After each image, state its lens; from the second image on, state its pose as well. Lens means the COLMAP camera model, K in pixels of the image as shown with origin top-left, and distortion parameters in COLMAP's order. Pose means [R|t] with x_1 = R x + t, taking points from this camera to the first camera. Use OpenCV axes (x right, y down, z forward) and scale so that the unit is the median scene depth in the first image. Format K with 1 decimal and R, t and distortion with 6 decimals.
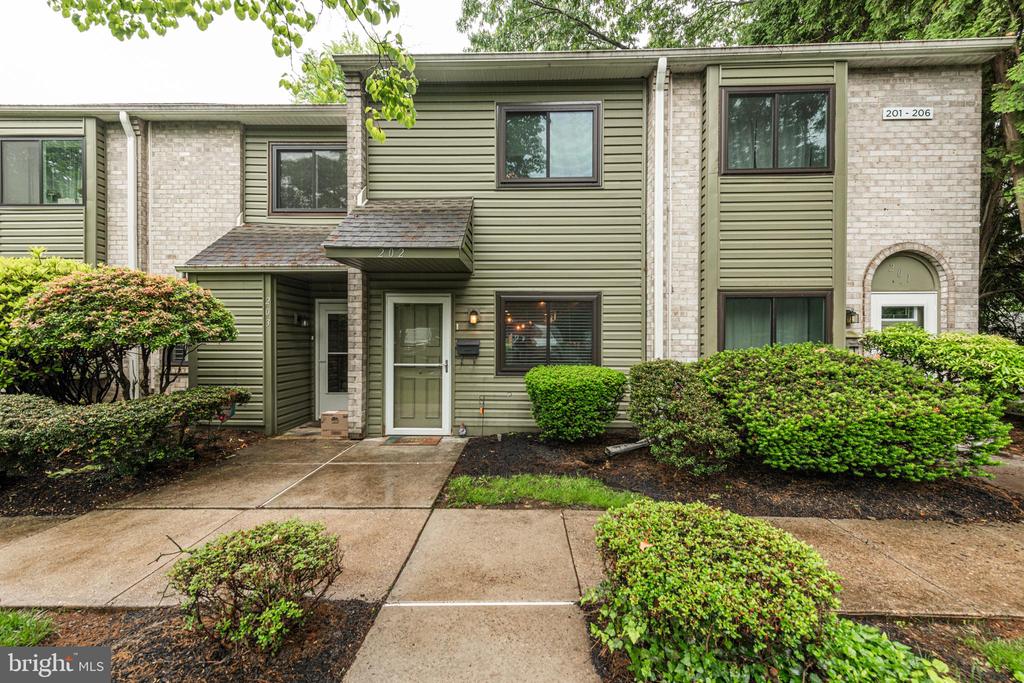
lens RADIAL K [[404.1, 0, 514.3], [0, 404.1, 336.7], [0, 0, 1]] dist [0.001691, -0.000473]
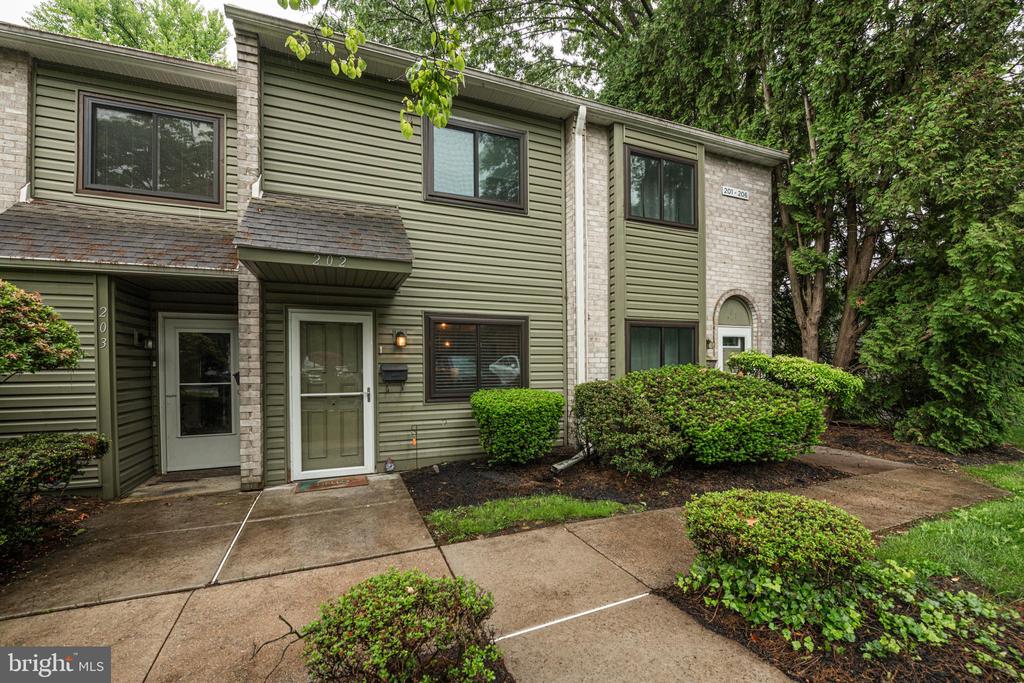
lens RADIAL K [[423.0, 0, 514.7], [0, 423.0, 365.0], [0, 0, 1]] dist [-0.025368, 0.000303]
pose [[0.911181, -0.007834, 0.411933, -0.264534], [0.006488, 0.999968, 0.004665, 0.006524], [-0.411956, -0.001578, 0.911202, 0.037327]]
